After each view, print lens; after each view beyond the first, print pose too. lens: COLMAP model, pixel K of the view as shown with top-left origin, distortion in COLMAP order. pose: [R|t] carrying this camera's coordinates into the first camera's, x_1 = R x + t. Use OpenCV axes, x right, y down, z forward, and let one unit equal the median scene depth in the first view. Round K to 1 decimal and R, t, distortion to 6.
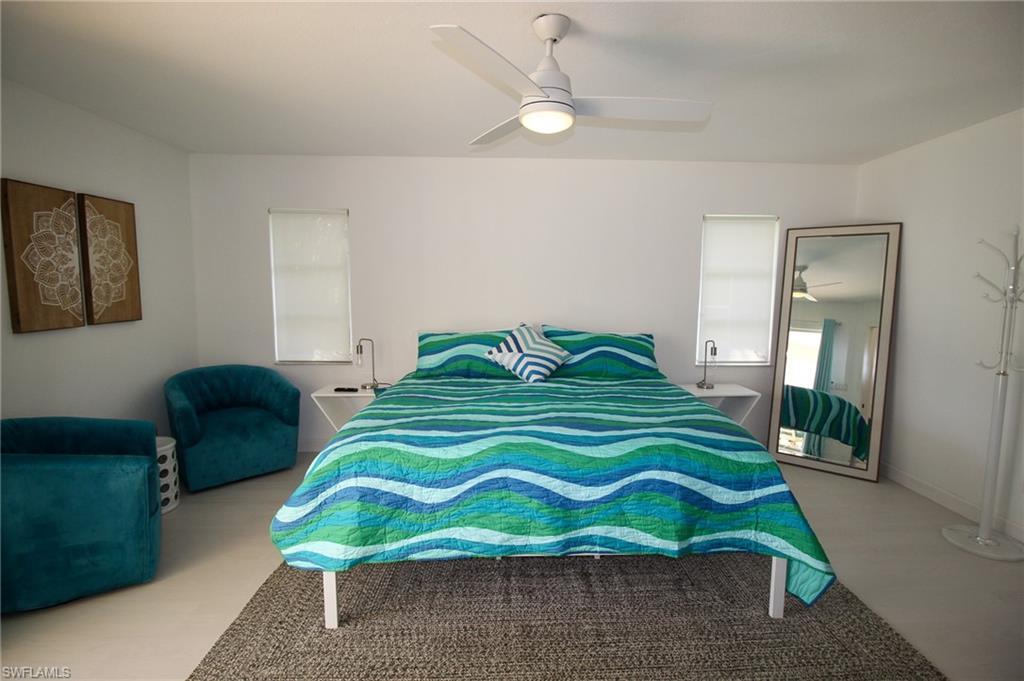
lens RADIAL K [[483.0, 0, 512.0], [0, 483.0, 340.5], [0, 0, 1]] dist [0.000679, -0.012040]
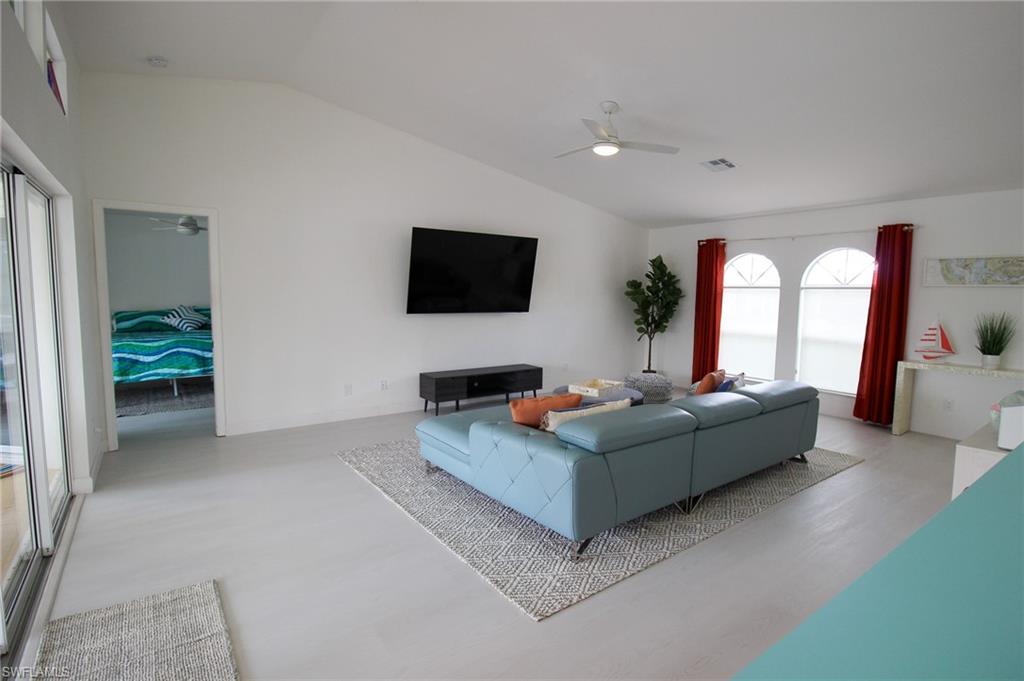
lens RADIAL K [[511.2, 0, 512.0], [0, 511.2, 340.5], [0, 0, 1]] dist [0.001585, -0.000272]
pose [[0.822631, -0.053922, 0.566013, -0.069094], [0.059164, 0.998207, 0.009108, 0.209565], [-0.565489, 0.025995, 0.824346, -1.824793]]
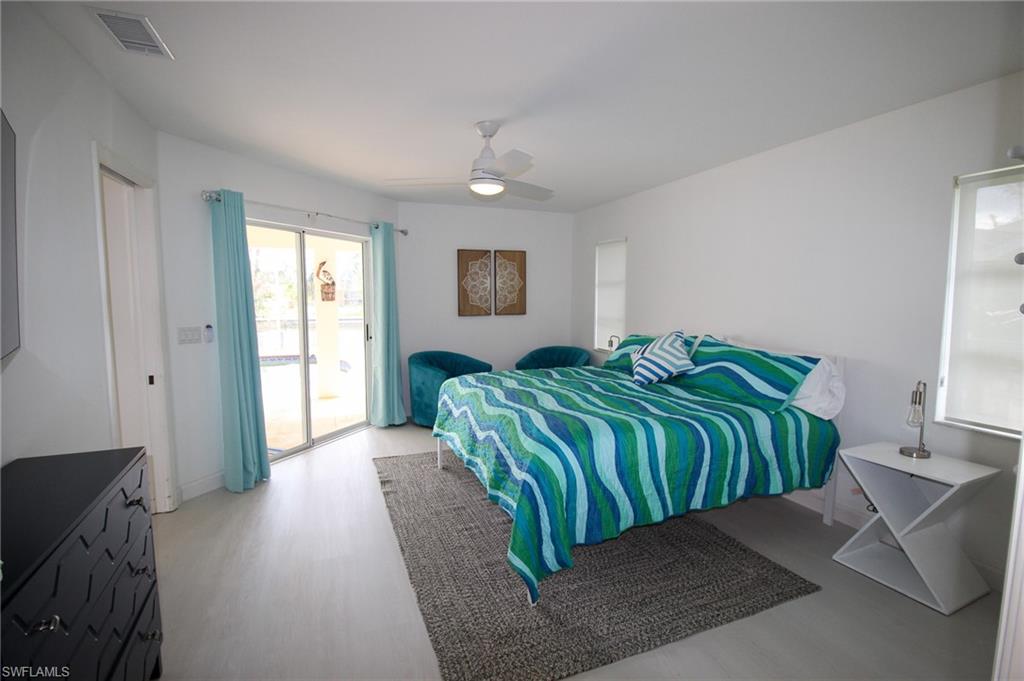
lens RADIAL K [[483.0, 0, 512.0], [0, 483.0, 340.5], [0, 0, 1]] dist [0.000679, -0.012040]
pose [[0.336055, 0.082979, -0.938180, 1.071229], [-0.103885, 0.993299, 0.050643, -0.036856], [0.936096, 0.080444, 0.342423, 0.387537]]
